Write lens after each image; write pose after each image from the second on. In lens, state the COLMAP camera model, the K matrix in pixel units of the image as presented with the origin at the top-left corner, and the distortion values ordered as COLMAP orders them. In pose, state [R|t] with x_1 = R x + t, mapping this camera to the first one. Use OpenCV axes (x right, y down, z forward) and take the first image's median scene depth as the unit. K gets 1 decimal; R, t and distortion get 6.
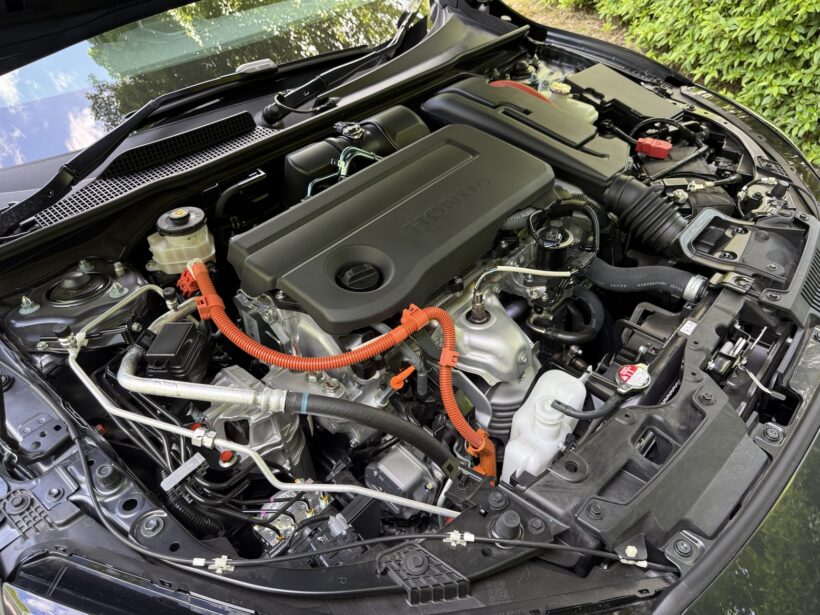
lens RADIAL K [[606.5, 0, 408.3], [0, 606.5, 307.9], [0, 0, 1]] dist [-0.027327, -0.000136]
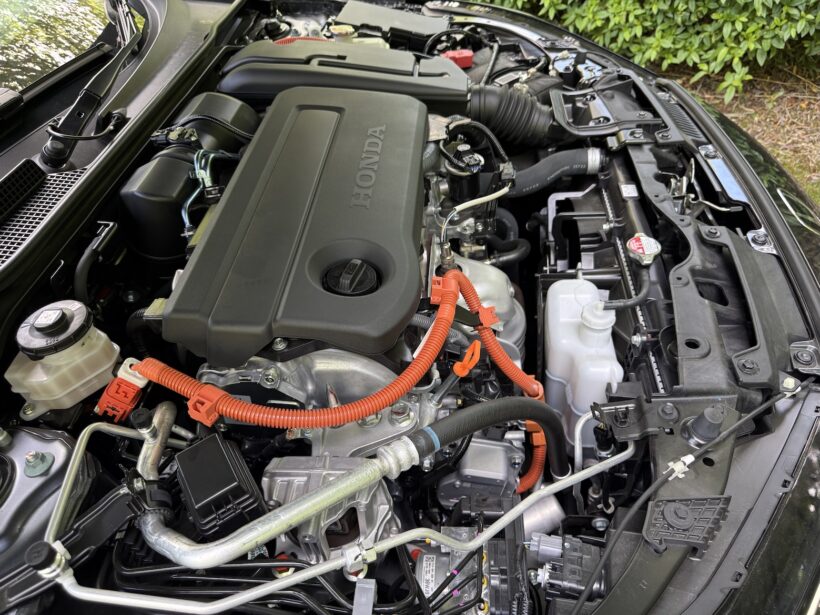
lens RADIAL K [[606.5, 0, 408.3], [0, 606.5, 307.9], [0, 0, 1]] dist [-0.027327, -0.000136]
pose [[0.792755, -0.443445, 0.418205, -0.306105], [0.438405, 0.891487, 0.114244, -0.061591], [-0.423485, 0.092776, 0.901140, 0.219640]]
